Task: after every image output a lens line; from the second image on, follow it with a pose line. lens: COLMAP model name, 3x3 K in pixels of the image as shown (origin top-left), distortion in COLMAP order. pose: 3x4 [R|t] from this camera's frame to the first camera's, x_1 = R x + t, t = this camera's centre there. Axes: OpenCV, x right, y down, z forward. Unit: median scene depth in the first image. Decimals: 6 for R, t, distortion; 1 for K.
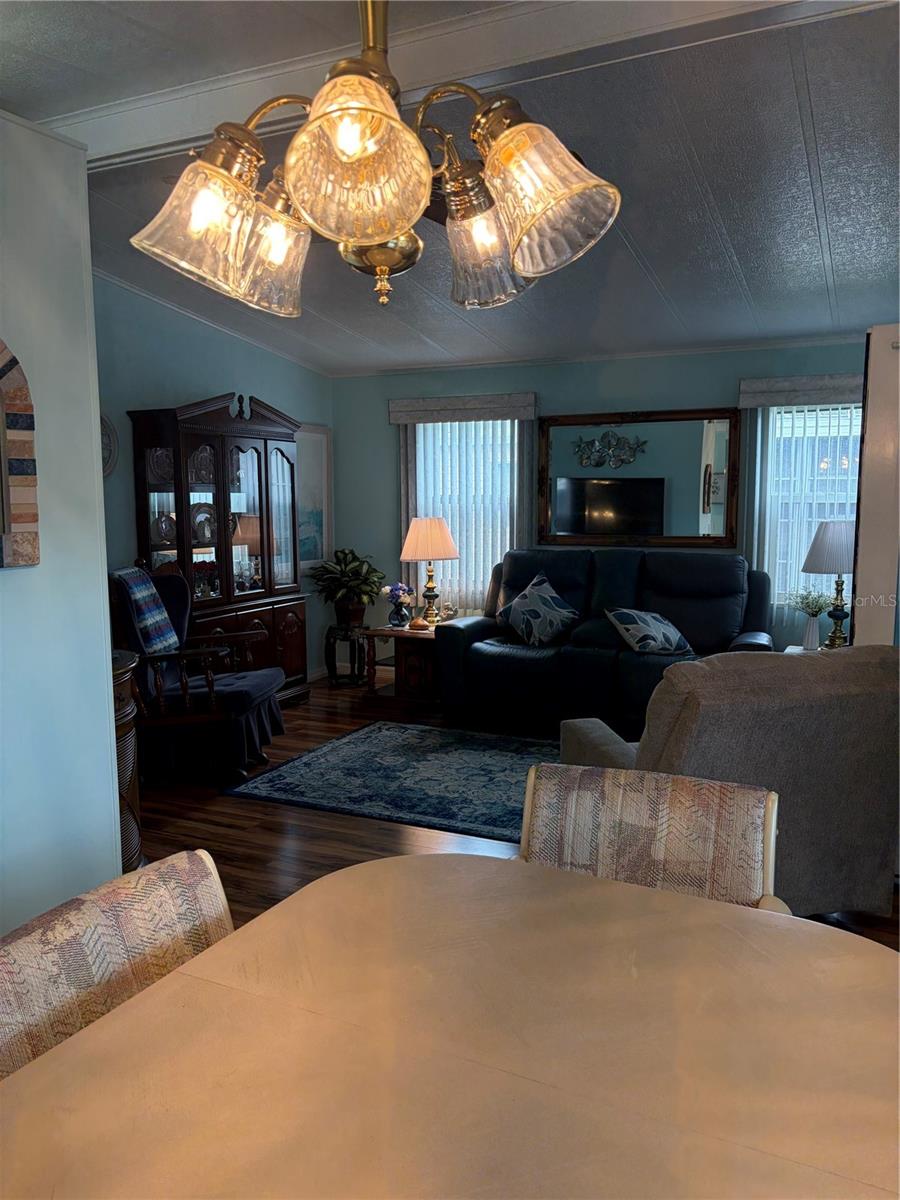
lens RADIAL K [[900.8, 0, 449.7], [0, 900.8, 605.3], [0, 0, 1]] dist [0.124443, -0.258843]
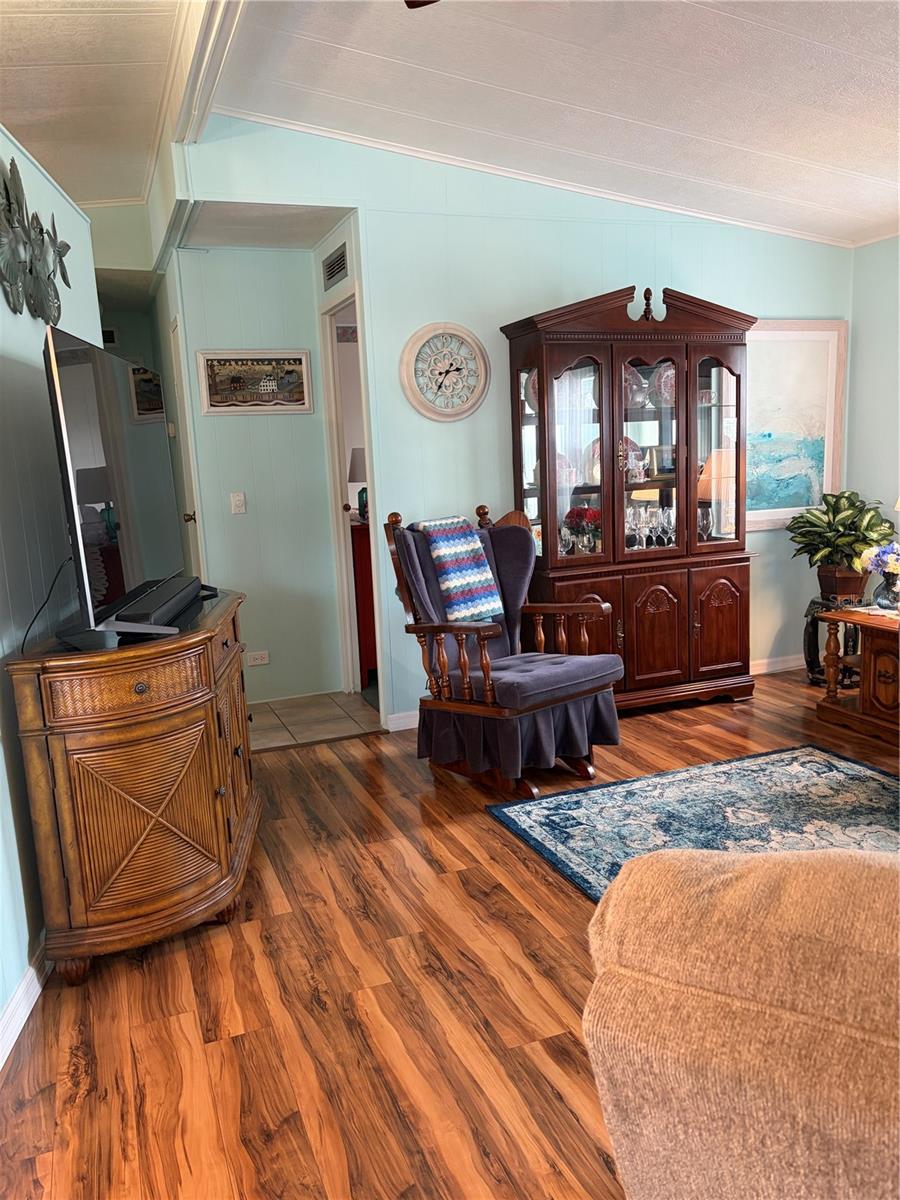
lens RADIAL K [[900.8, 0, 449.7], [0, 900.8, 605.3], [0, 0, 1]] dist [0.124443, -0.258843]
pose [[0.730080, 0.080998, -0.678544, 0.210576], [-0.038780, 0.996261, 0.077199, -0.023593], [0.682260, -0.030048, 0.730492, 0.368583]]
